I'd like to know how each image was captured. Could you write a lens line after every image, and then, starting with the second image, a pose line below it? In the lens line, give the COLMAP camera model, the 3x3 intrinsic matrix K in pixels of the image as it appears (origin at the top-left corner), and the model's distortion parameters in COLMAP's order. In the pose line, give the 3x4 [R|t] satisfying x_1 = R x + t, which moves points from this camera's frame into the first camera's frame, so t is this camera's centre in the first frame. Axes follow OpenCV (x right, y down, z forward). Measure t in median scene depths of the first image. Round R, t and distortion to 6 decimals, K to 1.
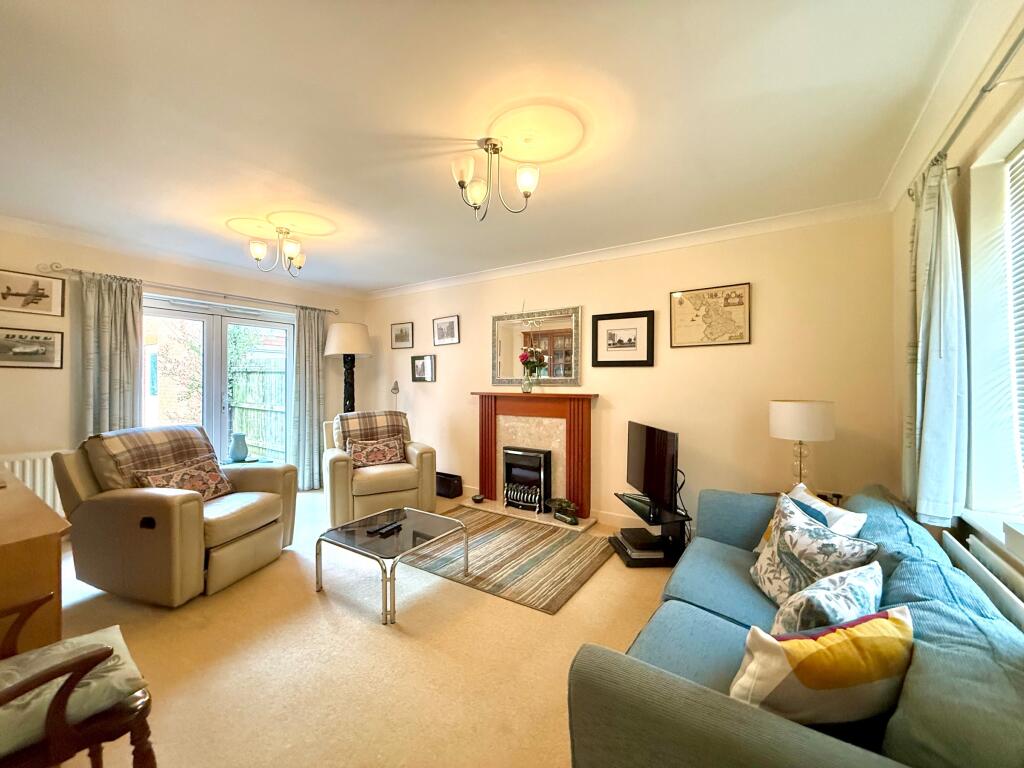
lens RADIAL K [[413.5, 0, 513.6], [0, 413.5, 382.4], [0, 0, 1]] dist [-0.002057, 0.001355]
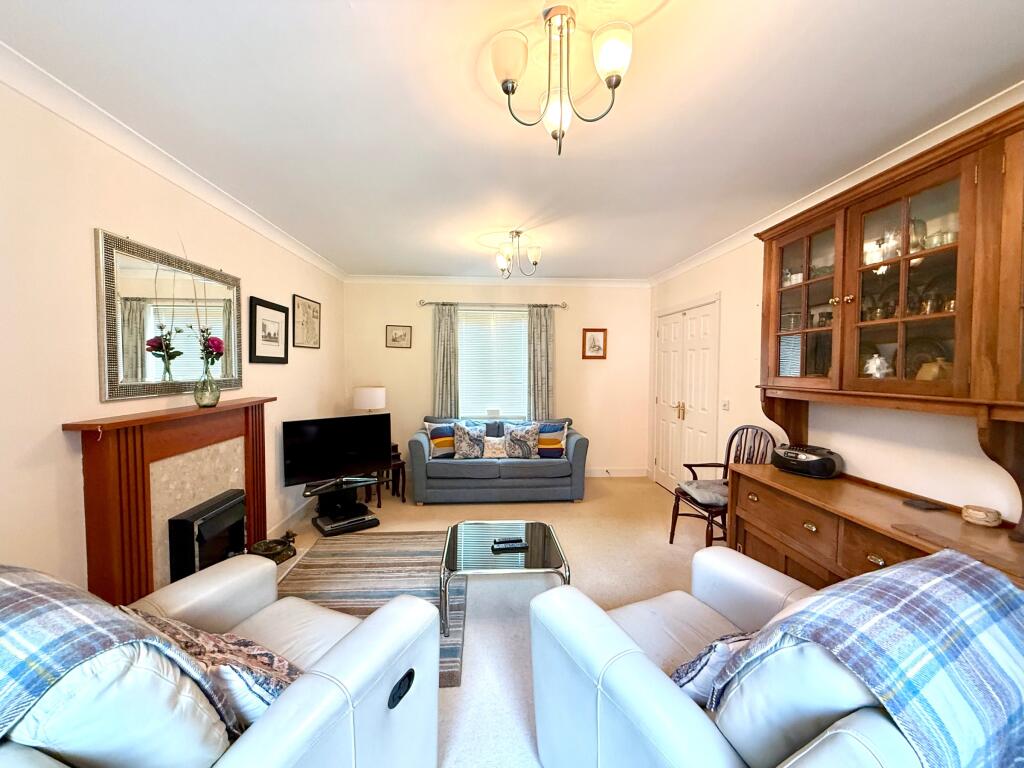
lens RADIAL K [[413.5, 0, 511.2], [0, 413.5, 381.6], [0, 0, 1]] dist [-0.002057, 0.001355]
pose [[-0.617693, -0.035704, 0.785608, -0.726994], [-0.003416, 0.999081, 0.042720, -0.037150], [-0.786412, 0.023704, -0.617248, 1.104087]]
